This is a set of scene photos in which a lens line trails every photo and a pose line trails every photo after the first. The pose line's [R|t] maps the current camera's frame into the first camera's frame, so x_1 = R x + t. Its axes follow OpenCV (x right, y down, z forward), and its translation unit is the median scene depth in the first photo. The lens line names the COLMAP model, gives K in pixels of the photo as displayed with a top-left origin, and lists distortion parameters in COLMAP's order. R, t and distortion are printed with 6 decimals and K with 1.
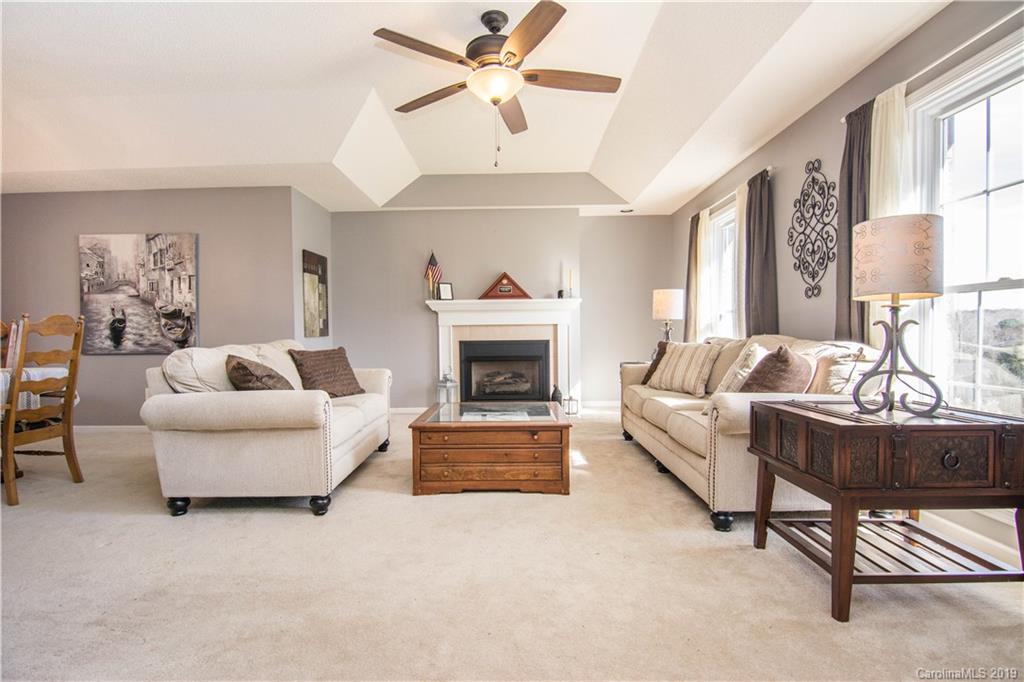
lens RADIAL K [[486.6, 0, 511.2], [0, 486.6, 349.6], [0, 0, 1]] dist [-0.004782, -0.013008]
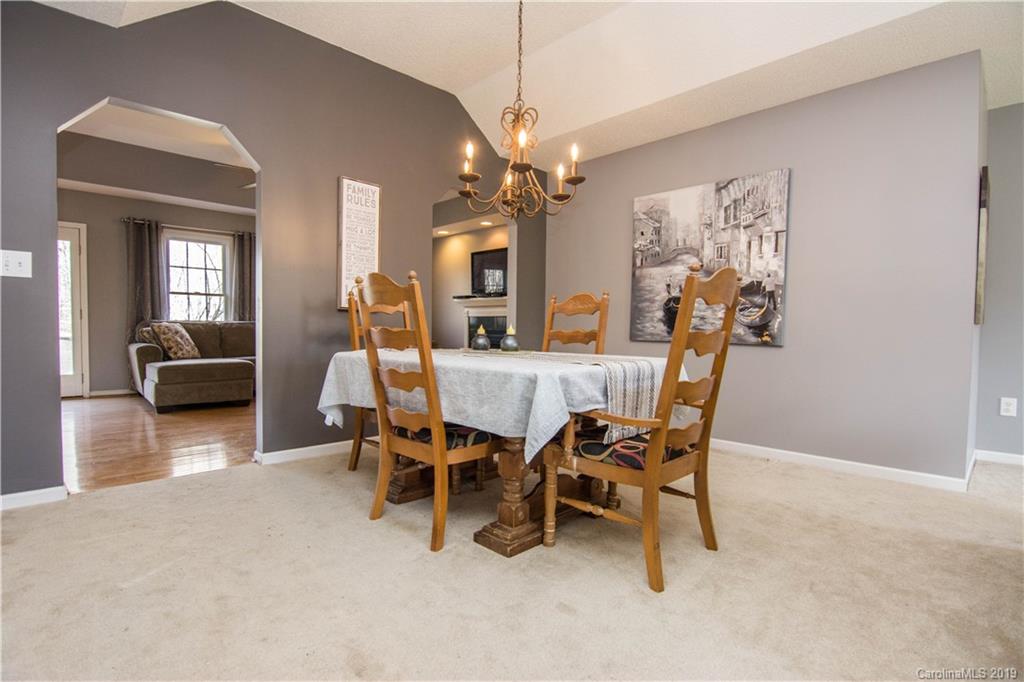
lens RADIAL K [[494.8, 0, 521.0], [0, 494.8, 343.9], [0, 0, 1]] dist [-0.009721, -0.000380]
pose [[0.711095, 0.040154, -0.701948, -0.426833], [-0.041438, 0.999026, 0.015169, 0.010726], [0.701874, 0.018301, 0.712066, 0.251867]]
